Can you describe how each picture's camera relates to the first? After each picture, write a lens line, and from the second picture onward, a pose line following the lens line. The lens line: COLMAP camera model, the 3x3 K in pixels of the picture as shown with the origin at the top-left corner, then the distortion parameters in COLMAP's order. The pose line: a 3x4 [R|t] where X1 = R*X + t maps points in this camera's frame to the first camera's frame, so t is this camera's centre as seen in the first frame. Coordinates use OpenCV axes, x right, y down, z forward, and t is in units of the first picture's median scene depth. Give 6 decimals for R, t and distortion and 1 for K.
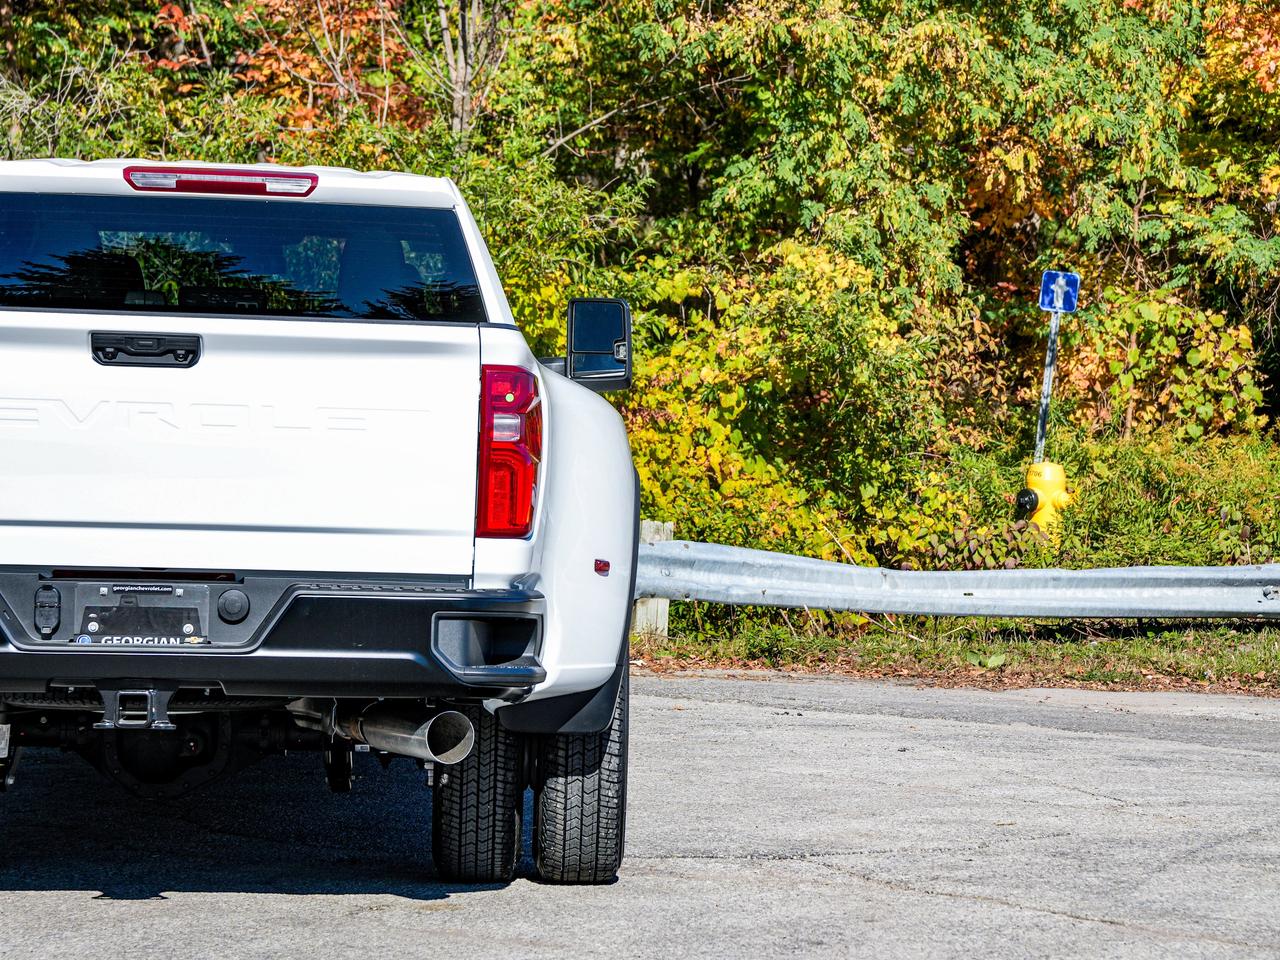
lens RADIAL K [[4013.6, 0, 635.7], [0, 4013.6, 480.8], [0, 0, 1]] dist [0.891289, 0.000000]
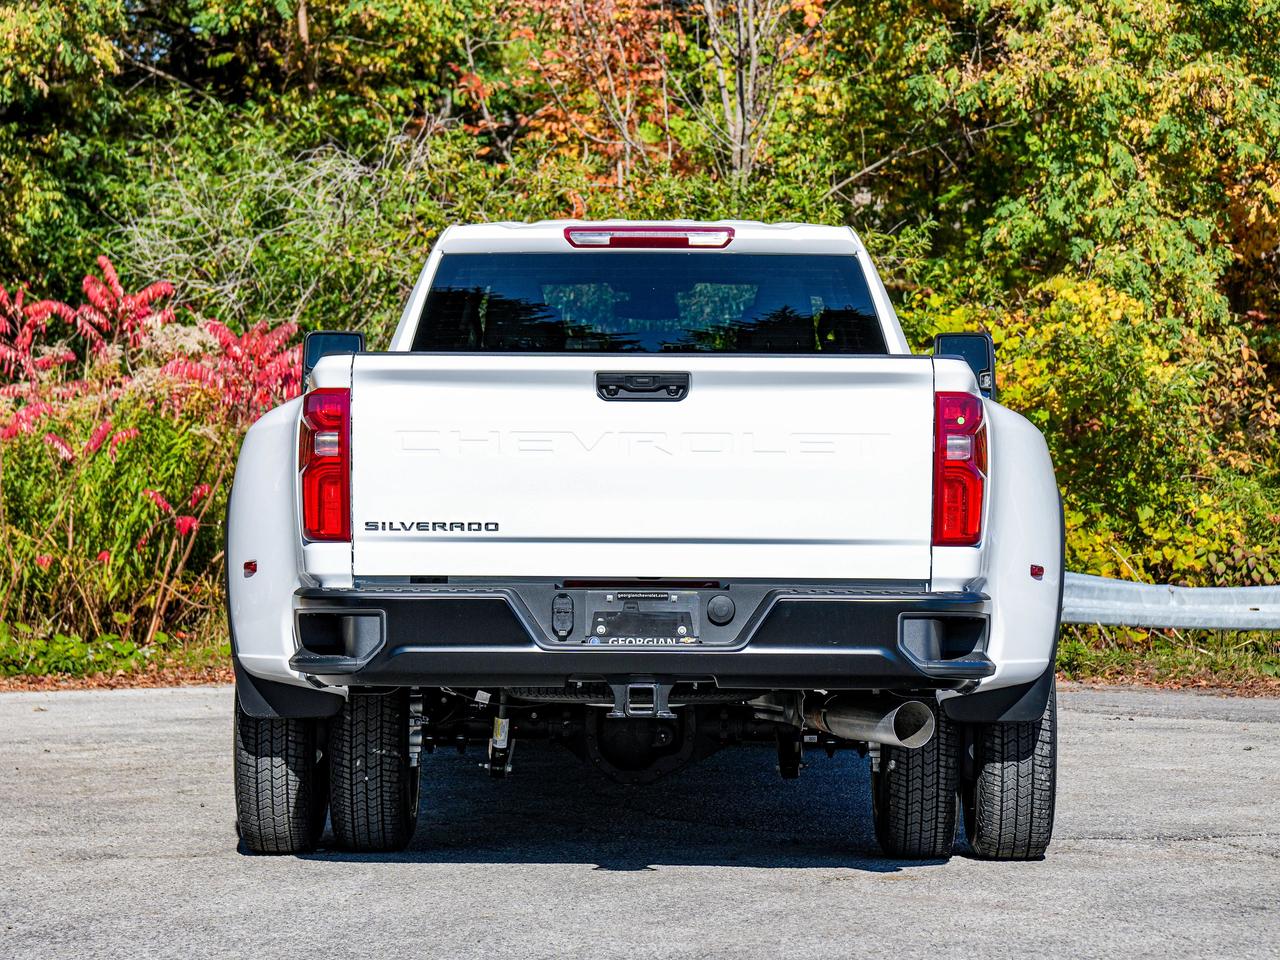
lens RADIAL K [[4013.6, 0, 633.2], [0, 4013.6, 481.9], [0, 0, 1]] dist [0.891289, 0.000000]
pose [[0.999309, -0.020424, -0.031047, -0.075495], [0.020097, 0.999740, -0.010799, 0.005763], [0.031259, 0.010168, 0.999460, -0.109591]]
